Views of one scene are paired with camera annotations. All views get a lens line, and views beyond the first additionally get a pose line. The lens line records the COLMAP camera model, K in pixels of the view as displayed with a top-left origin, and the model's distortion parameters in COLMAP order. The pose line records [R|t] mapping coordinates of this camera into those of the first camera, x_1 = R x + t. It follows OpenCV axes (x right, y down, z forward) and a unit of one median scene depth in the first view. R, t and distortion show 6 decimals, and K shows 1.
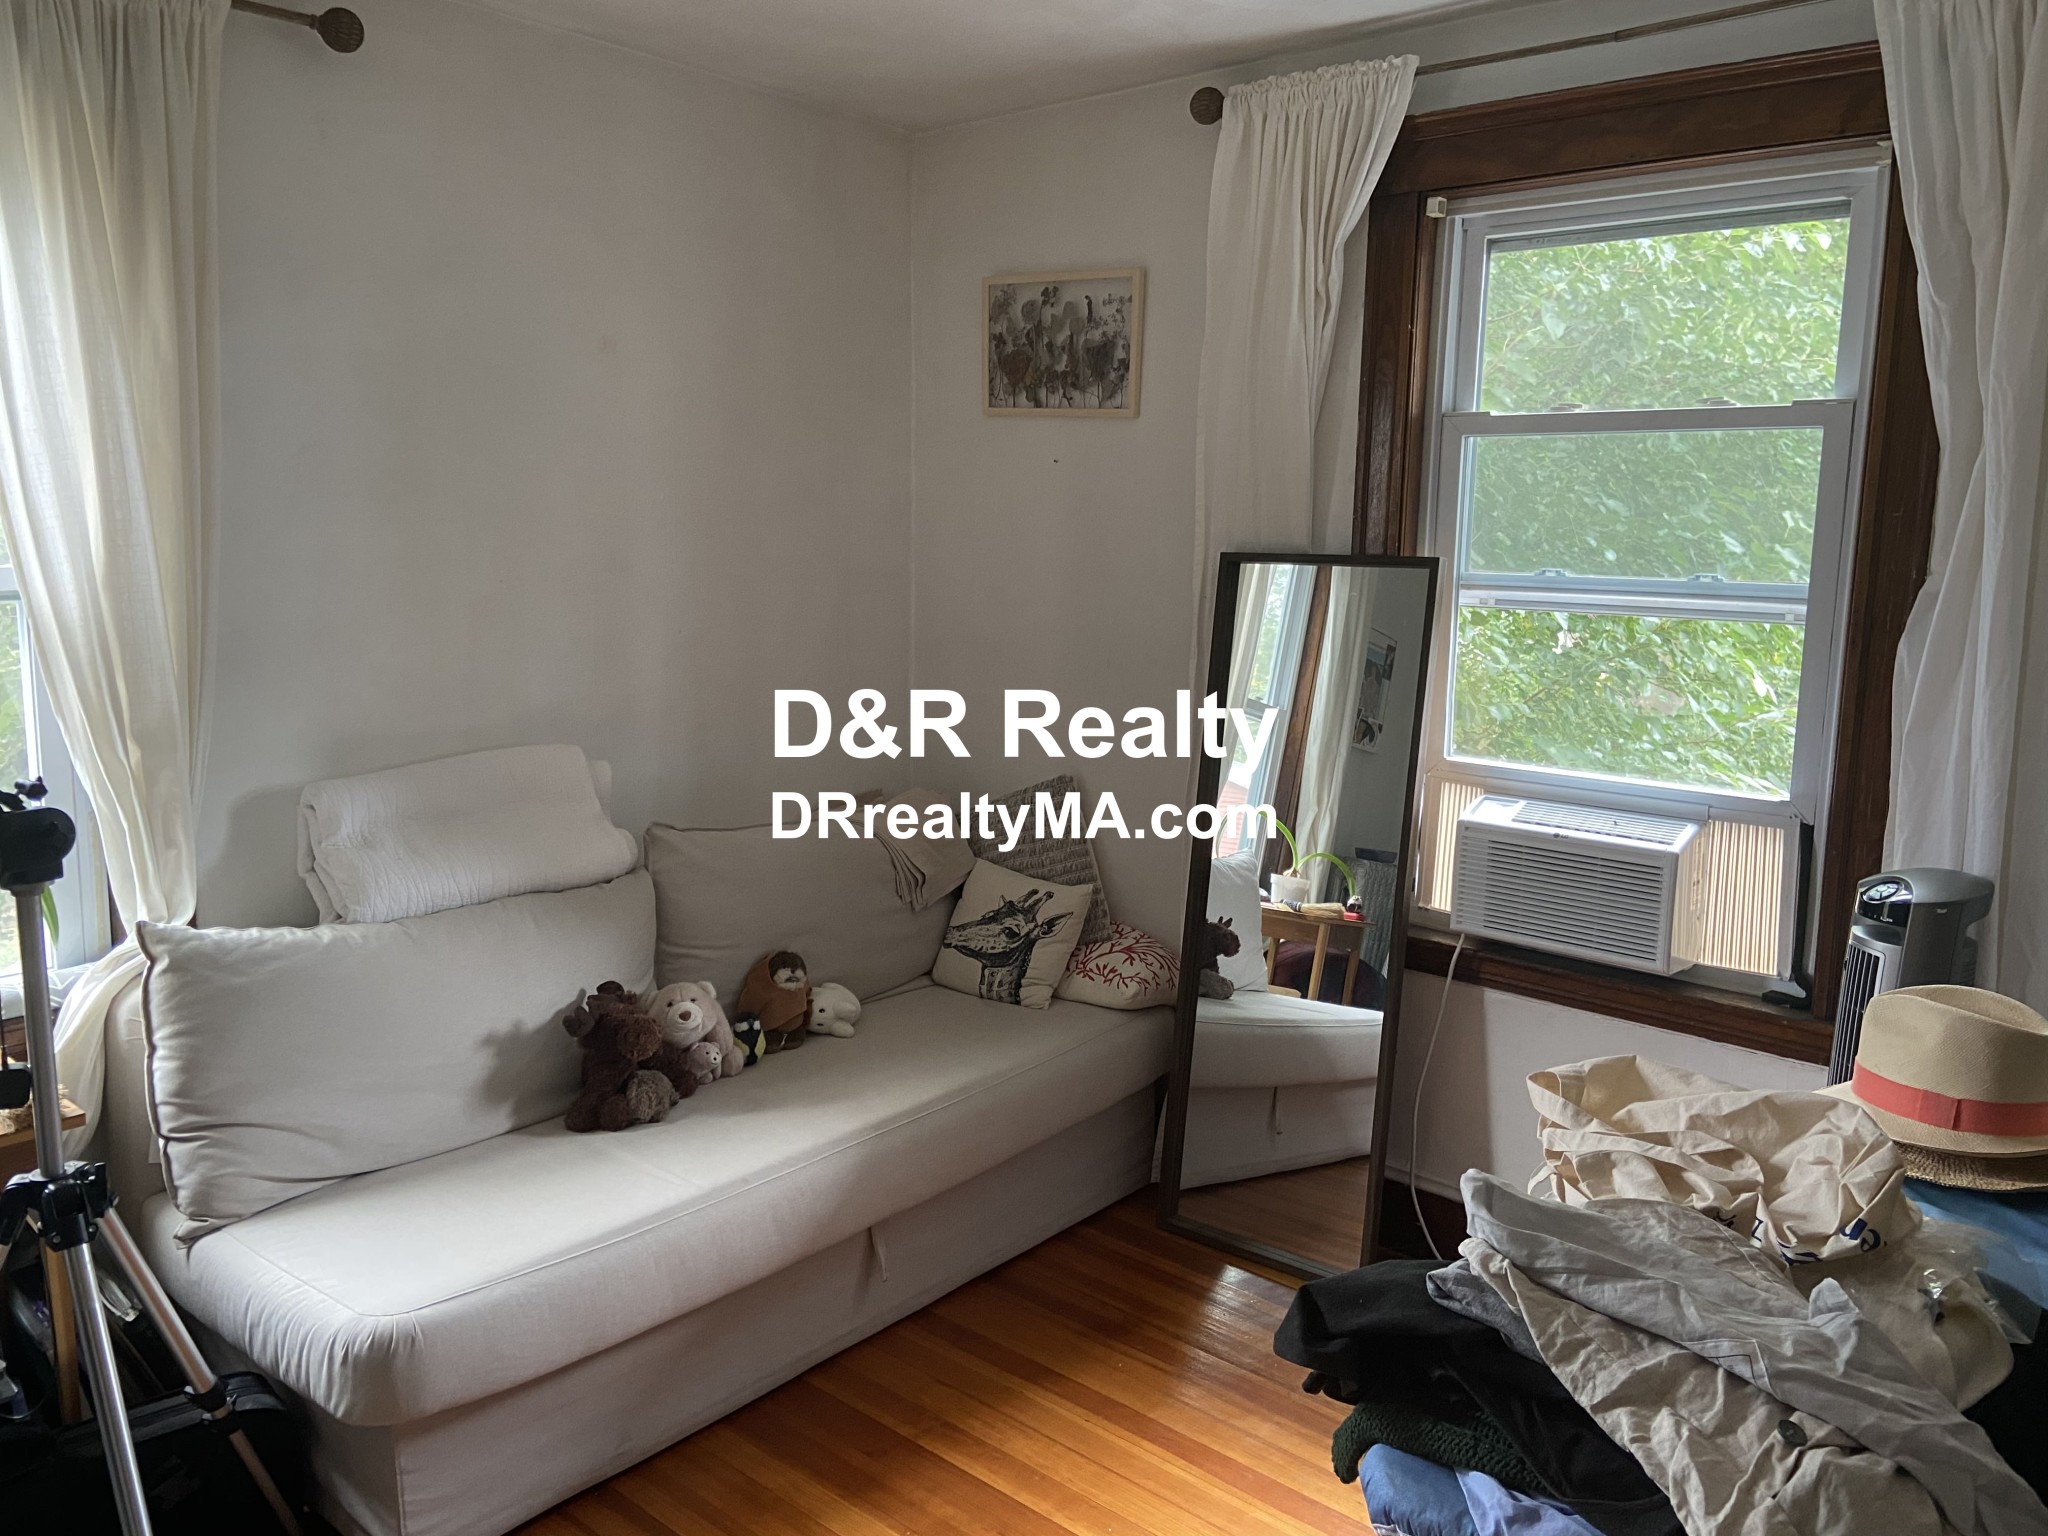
lens RADIAL K [[1548.4, 0, 1025.0], [0, 1548.4, 763.2], [0, 0, 1]] dist [0.126152, -0.158620]
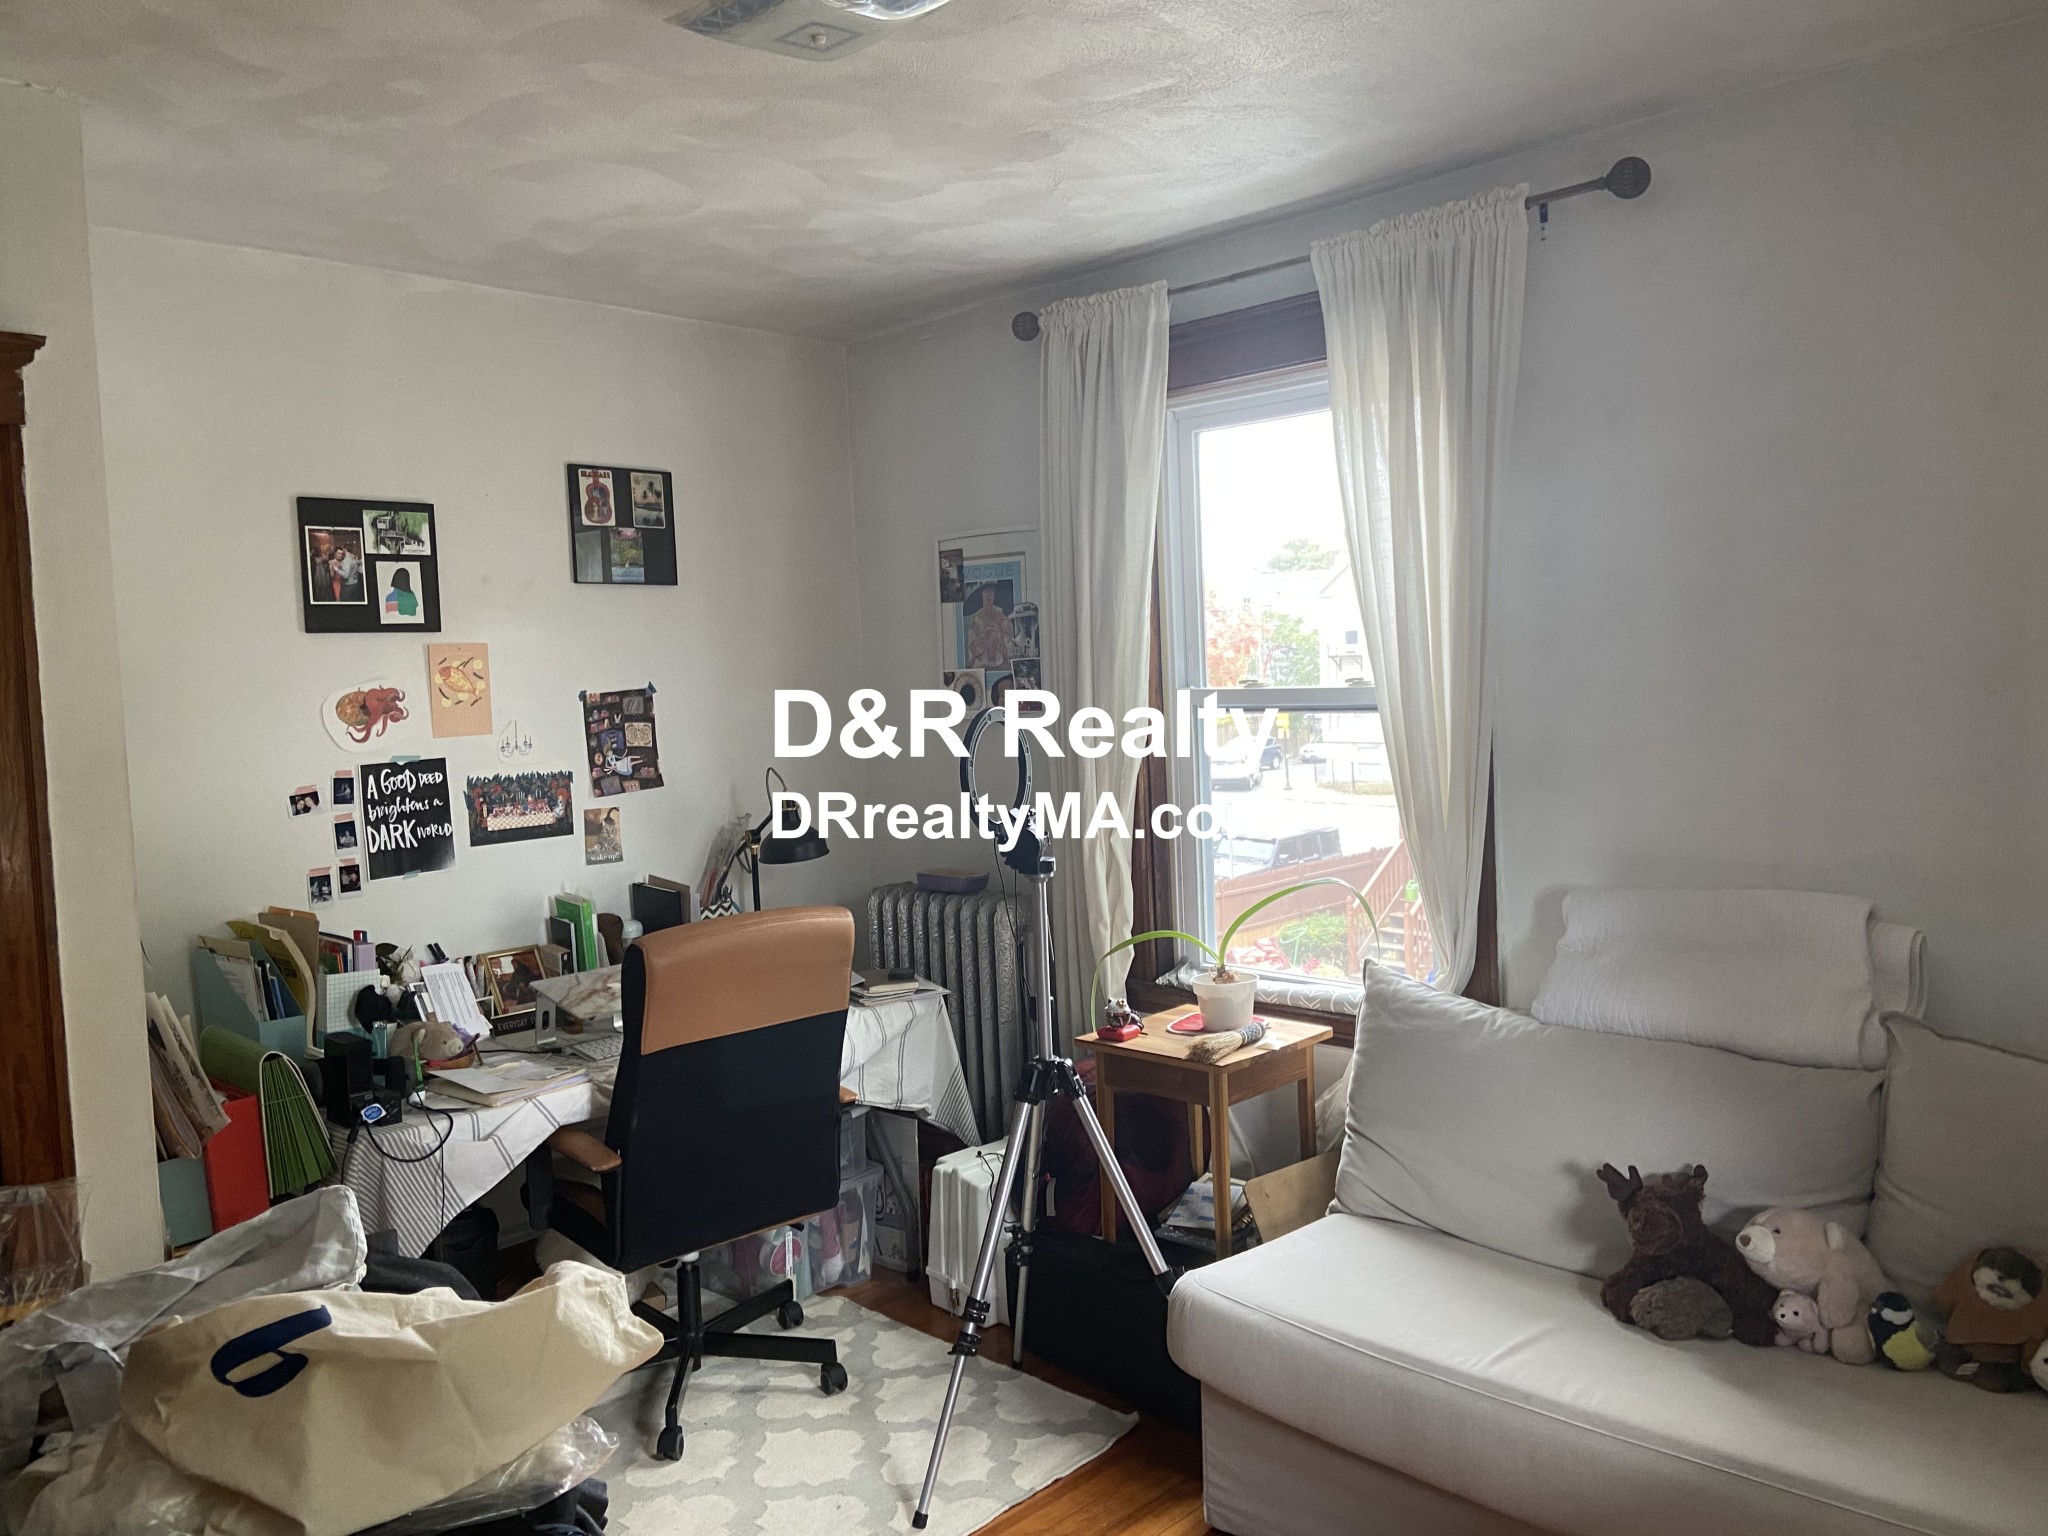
lens RADIAL K [[1548.4, 0, 1025.0], [0, 1548.4, 763.2], [0, 0, 1]] dist [0.126152, -0.158620]
pose [[-0.078086, 0.041460, -0.996084, 0.633605], [-0.124409, 0.990919, 0.050998, -0.078492], [0.989154, 0.127905, -0.072219, 0.690443]]
